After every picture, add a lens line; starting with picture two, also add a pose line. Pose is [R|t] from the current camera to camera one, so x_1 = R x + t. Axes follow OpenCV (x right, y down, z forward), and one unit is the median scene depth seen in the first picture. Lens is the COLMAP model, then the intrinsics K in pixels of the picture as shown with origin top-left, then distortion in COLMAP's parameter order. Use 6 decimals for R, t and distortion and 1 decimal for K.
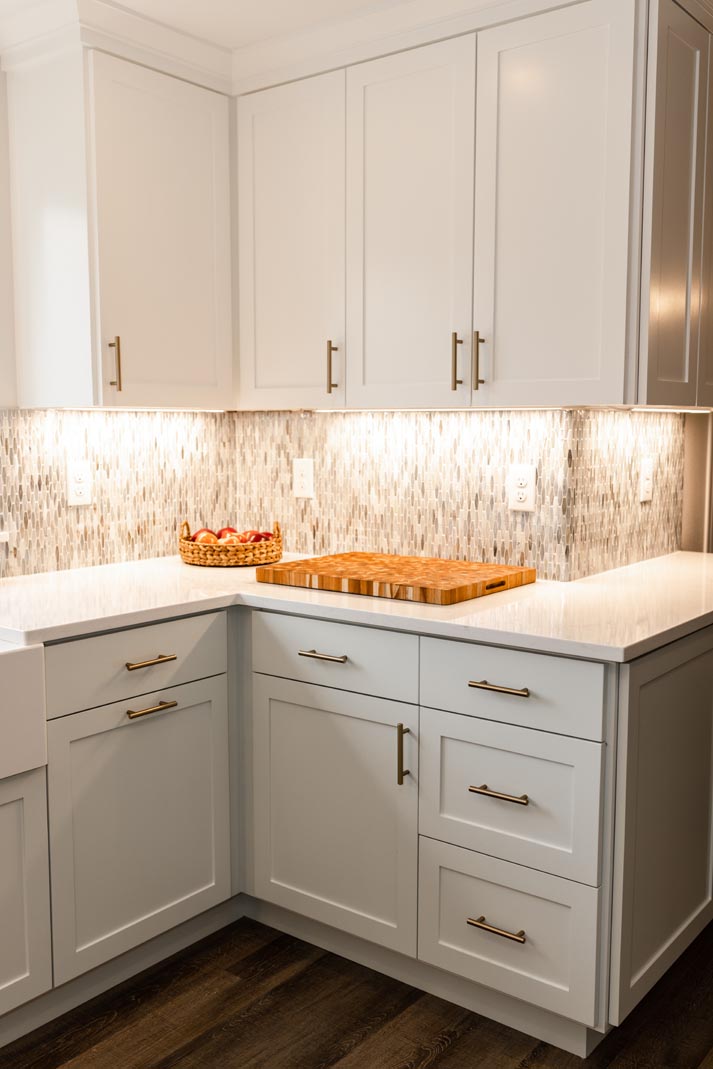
lens RADIAL K [[1020.1, 0, 349.6], [0, 1020.1, 524.5], [0, 0, 1]] dist [-0.002555, -0.003803]
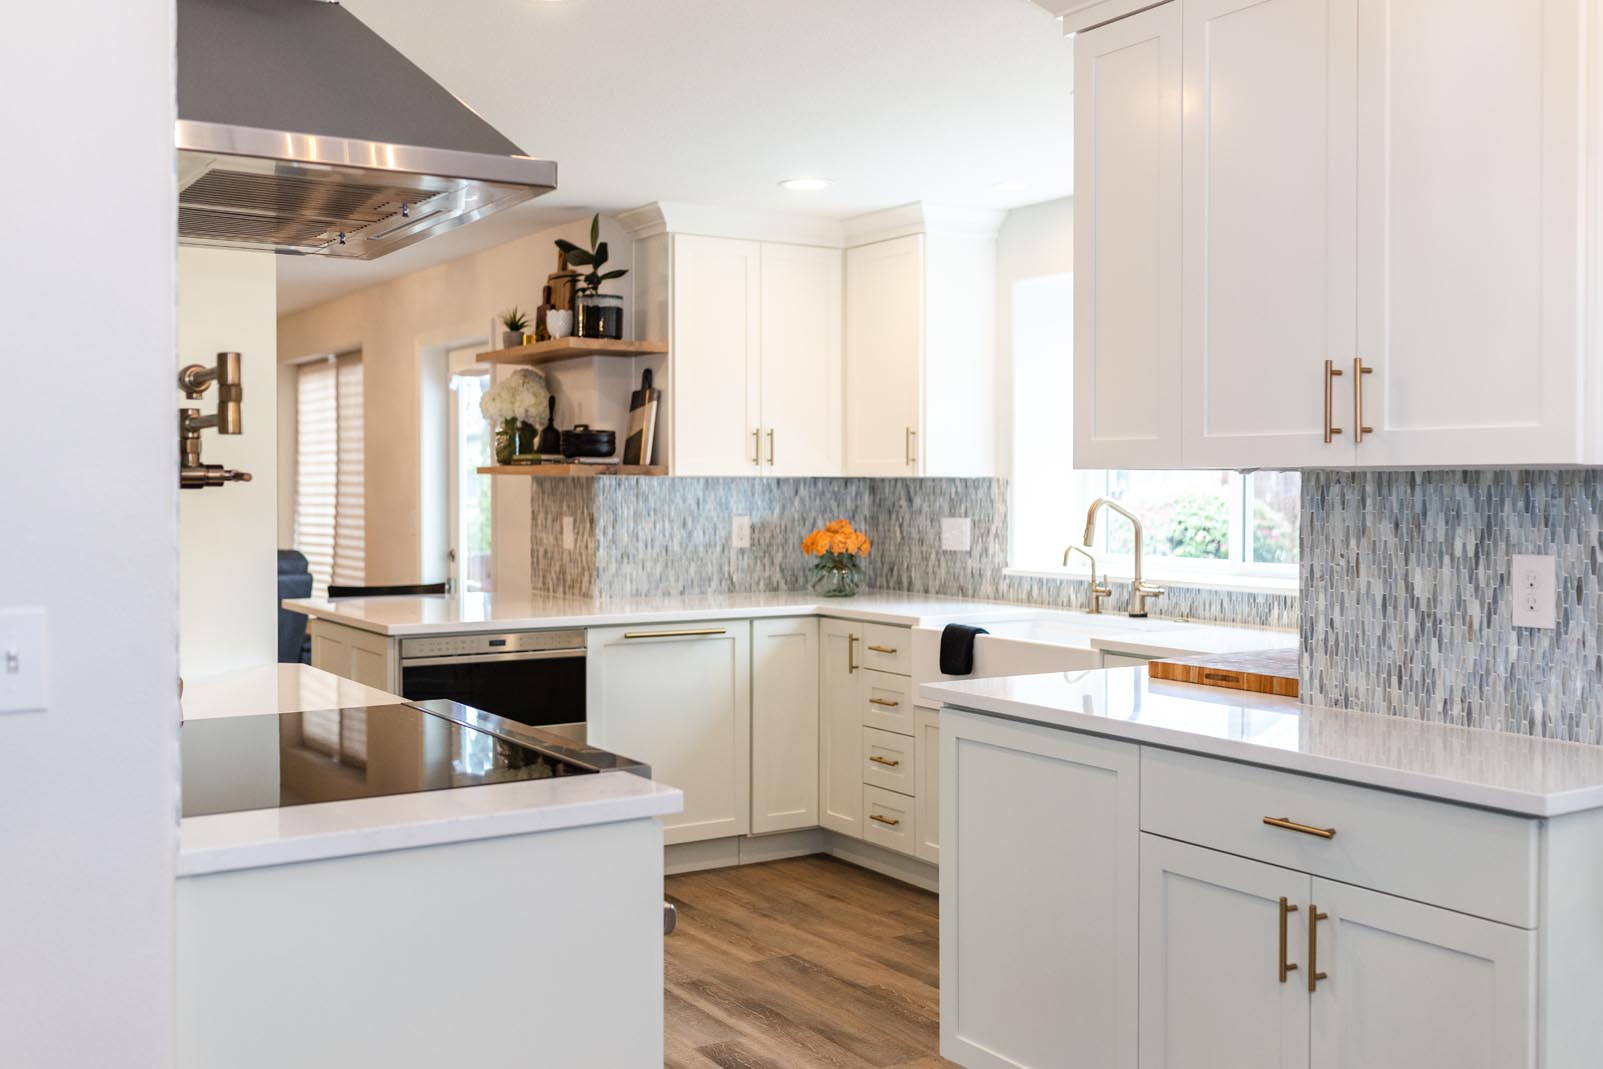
lens RADIAL K [[1627.9, 0, 859.9], [0, 1627.9, 518.4], [0, 0, 1]] dist [0.005468, -0.025361]
pose [[-0.314908, 0.019820, -0.948915, 1.360063], [-0.094105, 0.994204, 0.051995, -0.102714], [0.944445, 0.105671, -0.311218, 0.998408]]
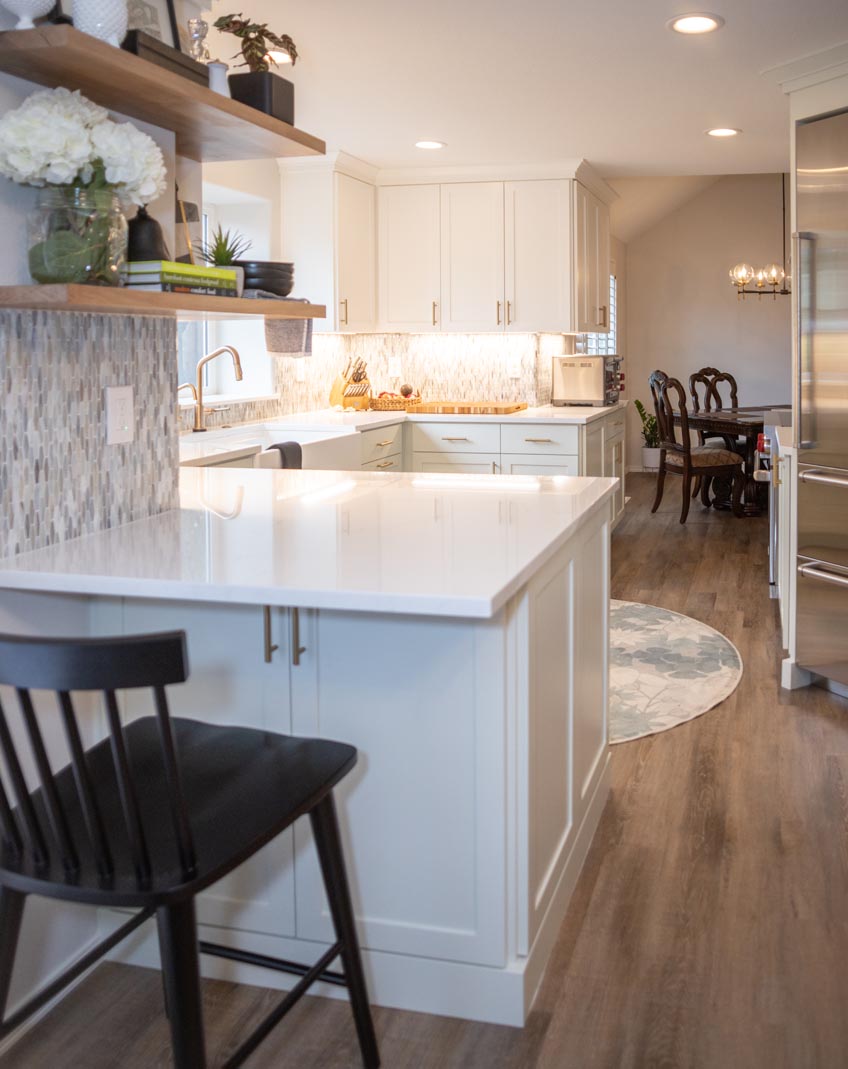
lens RADIAL K [[892.1, 0, 587.9], [0, 892.1, 374.5], [0, 0, 1]] dist [-0.034921, -0.006348]
pose [[0.891536, -0.019854, 0.452515, -0.560120], [0.048807, 0.997433, -0.052397, 0.087550], [-0.450313, 0.068799, 0.890216, -0.798084]]
